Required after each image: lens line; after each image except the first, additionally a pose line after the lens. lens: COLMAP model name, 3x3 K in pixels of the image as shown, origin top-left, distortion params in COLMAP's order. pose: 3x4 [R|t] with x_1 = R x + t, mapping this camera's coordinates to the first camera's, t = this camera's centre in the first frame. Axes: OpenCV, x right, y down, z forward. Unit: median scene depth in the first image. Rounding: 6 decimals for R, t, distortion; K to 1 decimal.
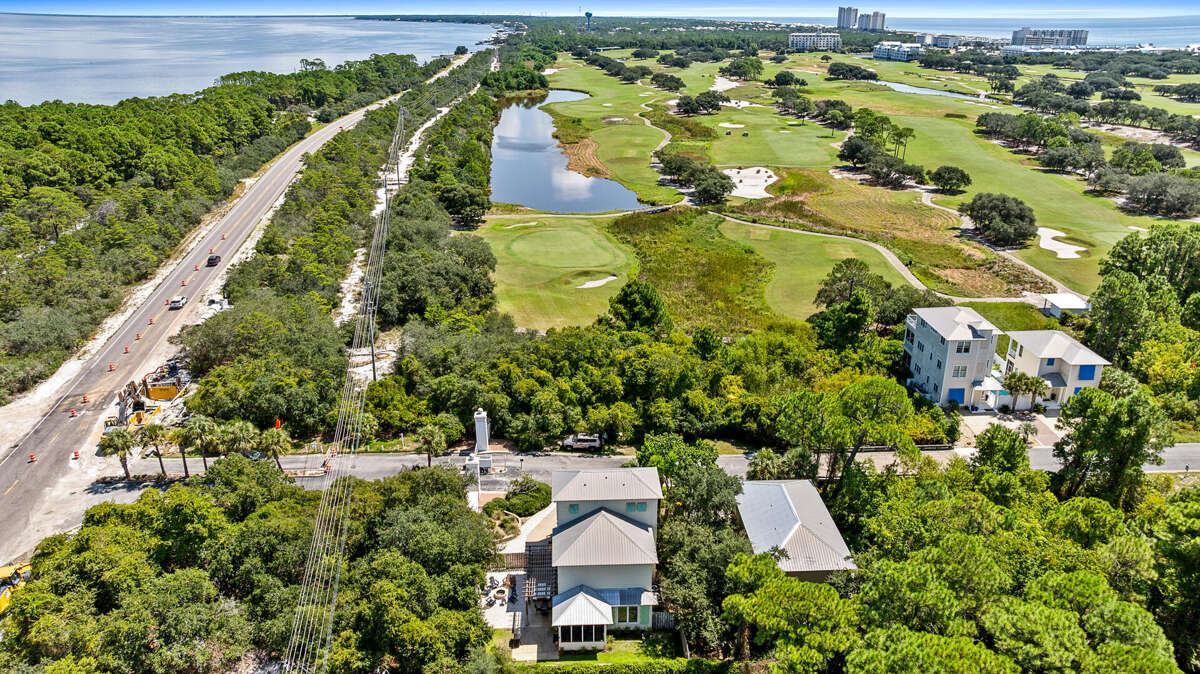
lens RADIAL K [[838.5, 0, 608.7], [0, 838.5, 309.2], [0, 0, 1]] dist [-0.022492, 0.000073]
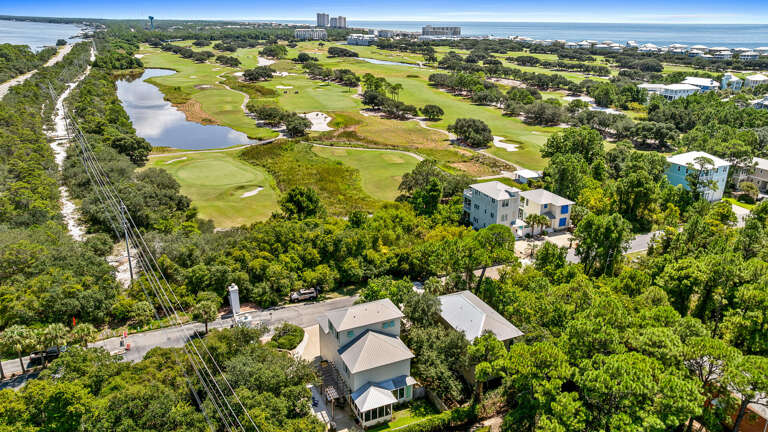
lens RADIAL K [[536.6, 0, 389.6], [0, 536.6, 198.2], [0, 0, 1]] dist [-0.022492, 0.000073]
pose [[0.927631, -0.111542, 0.356453, -0.173295], [0.116536, 0.993158, 0.007510, -0.001111], [-0.354852, 0.034573, 0.934283, 0.042211]]
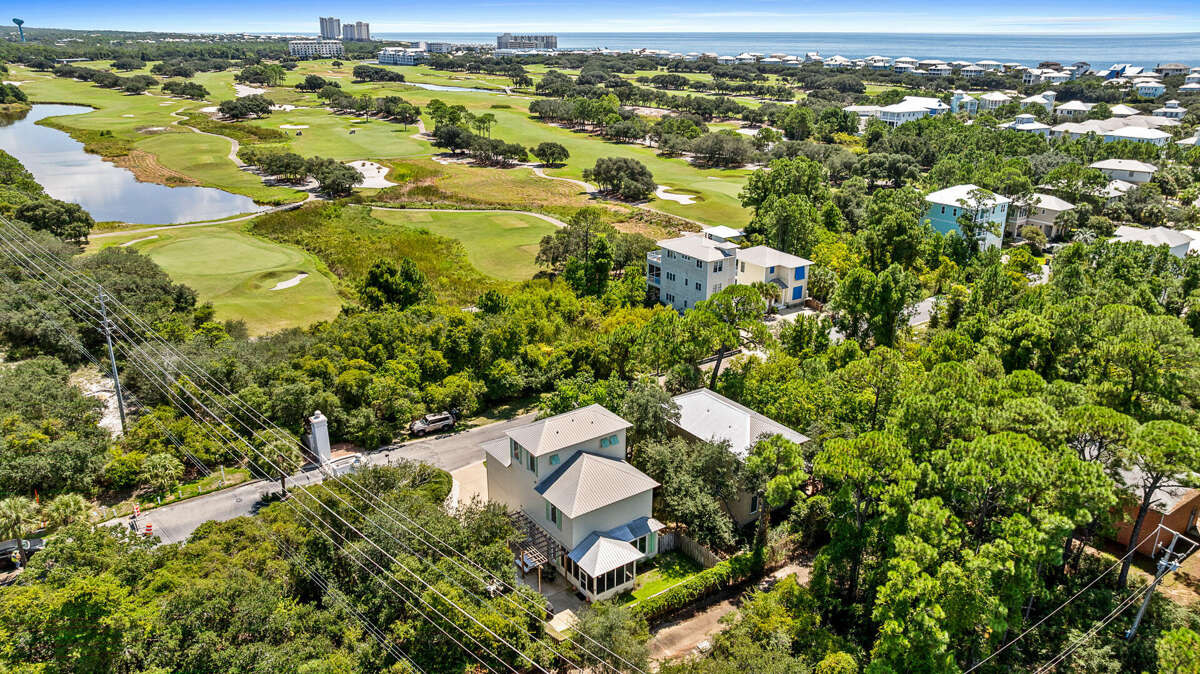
lens RADIAL K [[838.5, 0, 608.7], [0, 838.5, 309.2], [0, 0, 1]] dist [-0.022492, 0.000073]
pose [[0.840694, -0.169757, 0.514214, -0.260024], [0.175690, 0.983730, 0.037521, 0.030407], [-0.512217, 0.058799, 0.856841, 0.100364]]
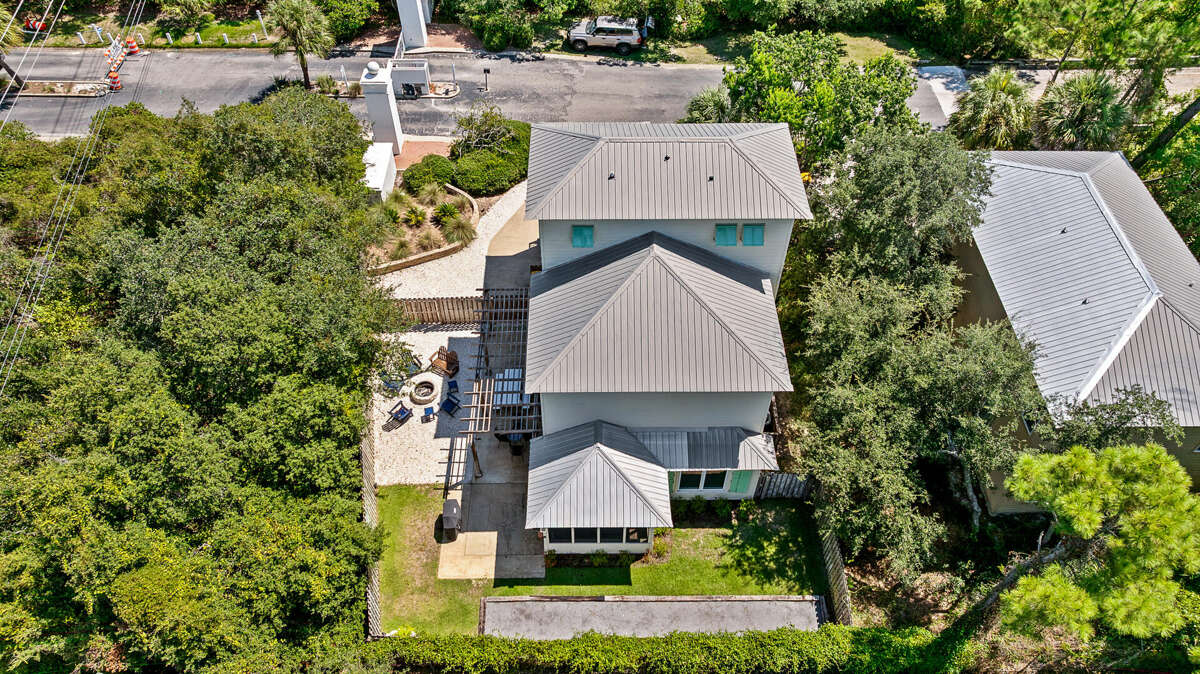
lens RADIAL K [[827.7, 0, 600.0], [0, 827.7, 337.0], [0, 0, 1]] dist [-0.010557, 0.000113]
pose [[0.999120, 0.033313, -0.025493, -0.012723], [-0.015517, 0.858121, 0.513213, 0.046495], [0.038973, -0.512366, 0.857882, 0.380462]]
